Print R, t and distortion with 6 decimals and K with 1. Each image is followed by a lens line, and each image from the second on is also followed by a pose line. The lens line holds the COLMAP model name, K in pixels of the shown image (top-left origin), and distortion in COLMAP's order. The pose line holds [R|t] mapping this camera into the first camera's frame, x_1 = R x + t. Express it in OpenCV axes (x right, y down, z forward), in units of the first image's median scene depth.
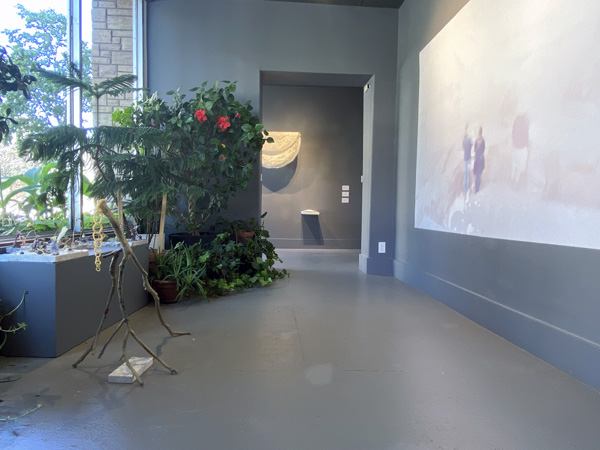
lens RADIAL K [[418.9, 0, 298.9], [0, 418.9, 228.6], [0, 0, 1]] dist [0.013389, -0.003099]
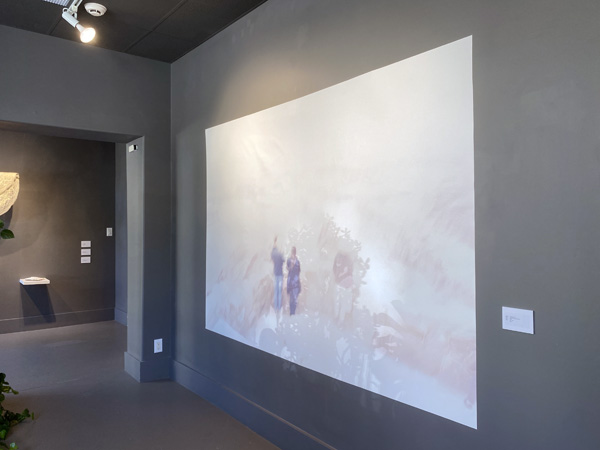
lens RADIAL K [[482.6, 0, 298.1], [0, 482.6, 221.4], [0, 0, 1]] dist [0.088357, -0.088836]
pose [[0.840198, -0.010097, 0.542186, -0.089859], [0.041468, 0.998095, -0.045673, -0.148975], [-0.540692, 0.060857, 0.839016, 0.046785]]
